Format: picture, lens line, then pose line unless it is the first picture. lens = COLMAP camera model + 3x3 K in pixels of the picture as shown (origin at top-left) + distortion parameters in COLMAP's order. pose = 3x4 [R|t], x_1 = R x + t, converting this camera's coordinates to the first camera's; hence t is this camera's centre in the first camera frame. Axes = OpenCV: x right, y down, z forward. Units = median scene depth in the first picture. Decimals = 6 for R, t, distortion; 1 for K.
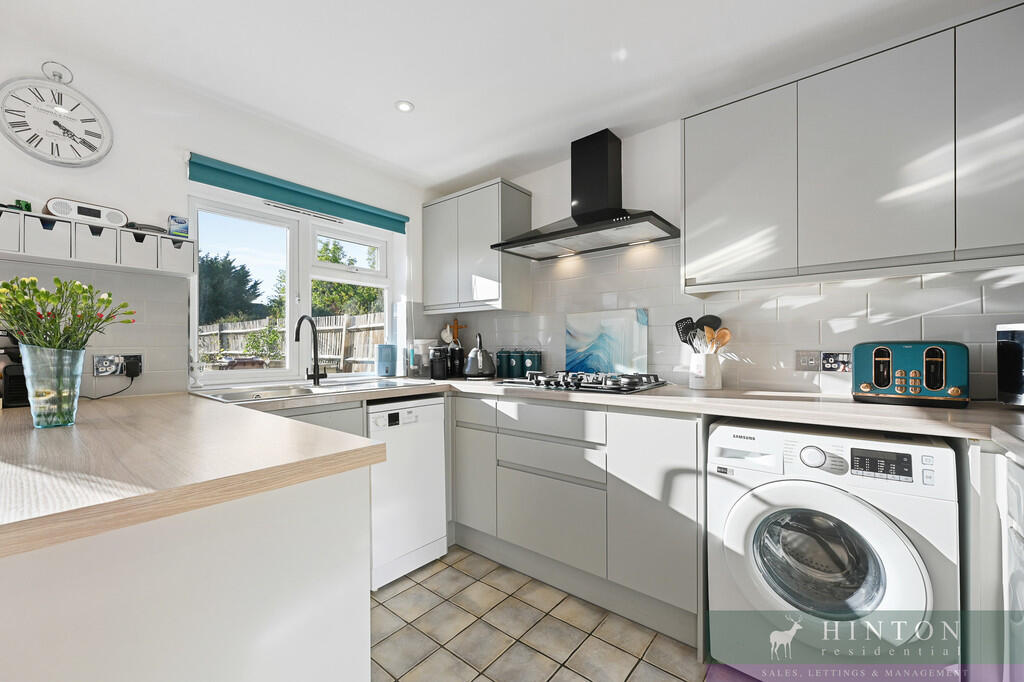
lens RADIAL K [[407.3, 0, 508.9], [0, 407.3, 330.3], [0, 0, 1]] dist [0.002692, 0.000162]
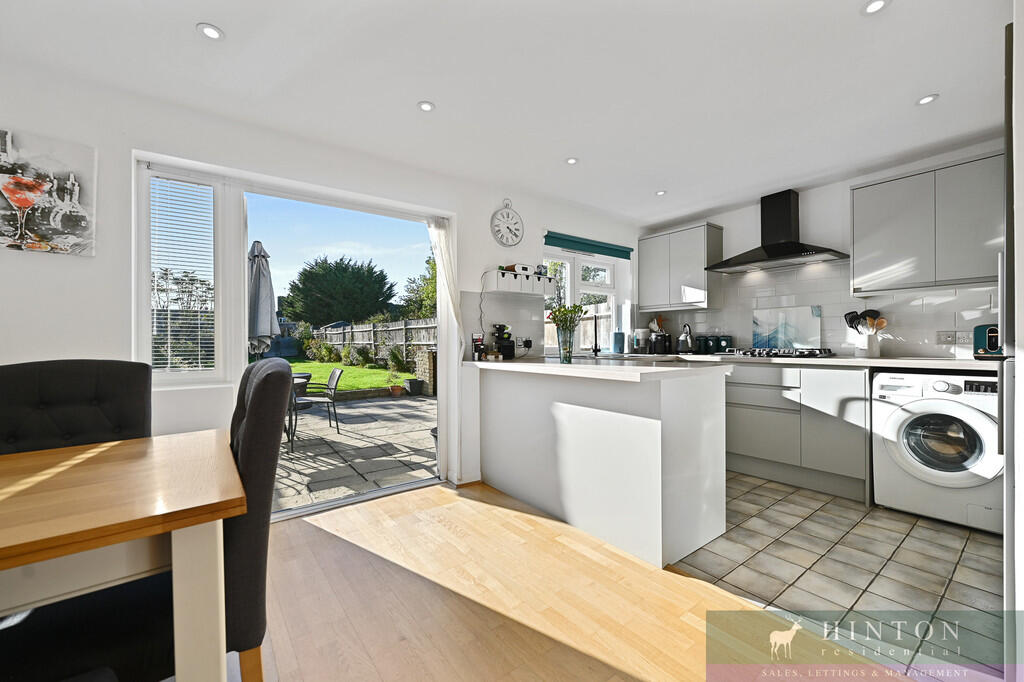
lens RADIAL K [[407.3, 0, 508.9], [0, 407.3, 330.3], [0, 0, 1]] dist [0.002692, 0.000162]
pose [[0.971175, -0.011210, -0.238104, -0.485433], [0.015147, 0.999777, 0.014710, -0.002601], [0.237886, -0.017892, 0.971128, -0.855715]]
